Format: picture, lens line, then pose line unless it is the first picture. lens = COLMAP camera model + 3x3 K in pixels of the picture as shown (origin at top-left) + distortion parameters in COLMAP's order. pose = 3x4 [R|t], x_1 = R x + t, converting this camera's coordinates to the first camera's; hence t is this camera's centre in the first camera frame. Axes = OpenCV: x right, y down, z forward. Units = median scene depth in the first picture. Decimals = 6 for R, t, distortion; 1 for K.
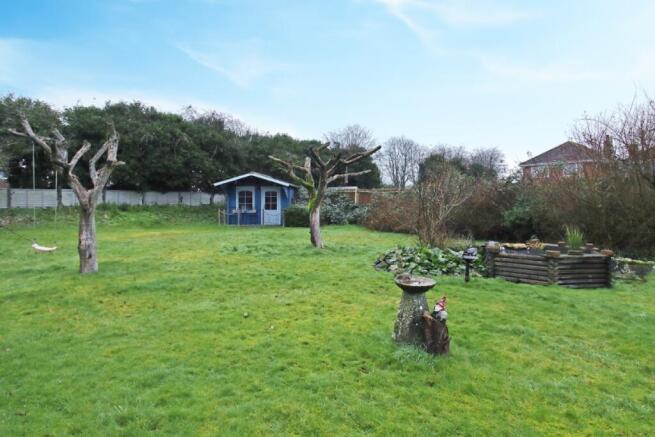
lens RADIAL K [[398.3, 0, 328.7], [0, 398.3, 214.9], [0, 0, 1]] dist [-0.002562, 0.002598]
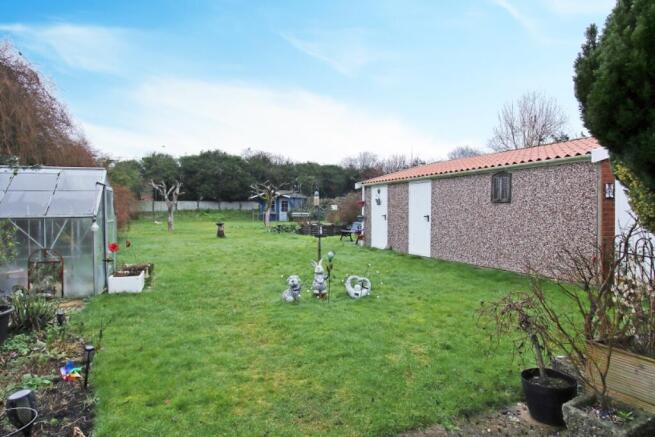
lens RADIAL K [[398.3, 0, 326.0], [0, 398.3, 214.4], [0, 0, 1]] dist [-0.002562, 0.002598]
pose [[0.960011, -0.001637, -0.279957, 0.489123], [-0.003286, 0.999848, -0.017112, 0.026083], [0.279943, 0.017348, 0.959860, -0.558286]]
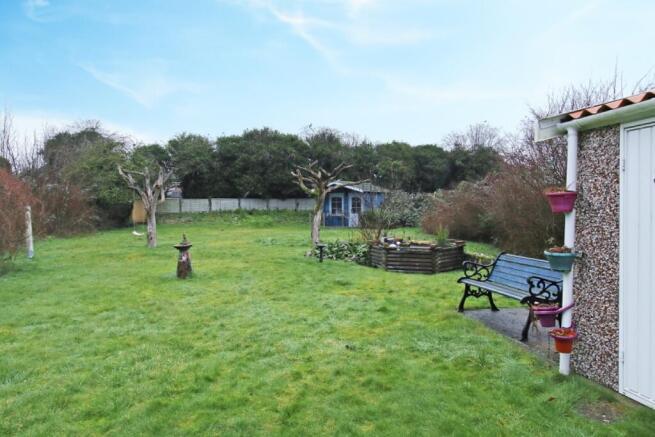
lens RADIAL K [[434.8, 0, 325.9], [0, 434.8, 218.6], [0, 0, 1]] dist [-0.003268, -0.000341]
pose [[0.879257, 0.003971, -0.476331, 0.361369], [-0.005944, 0.999979, -0.002636, 0.005270], [0.476310, 0.005149, 0.879262, -0.116488]]
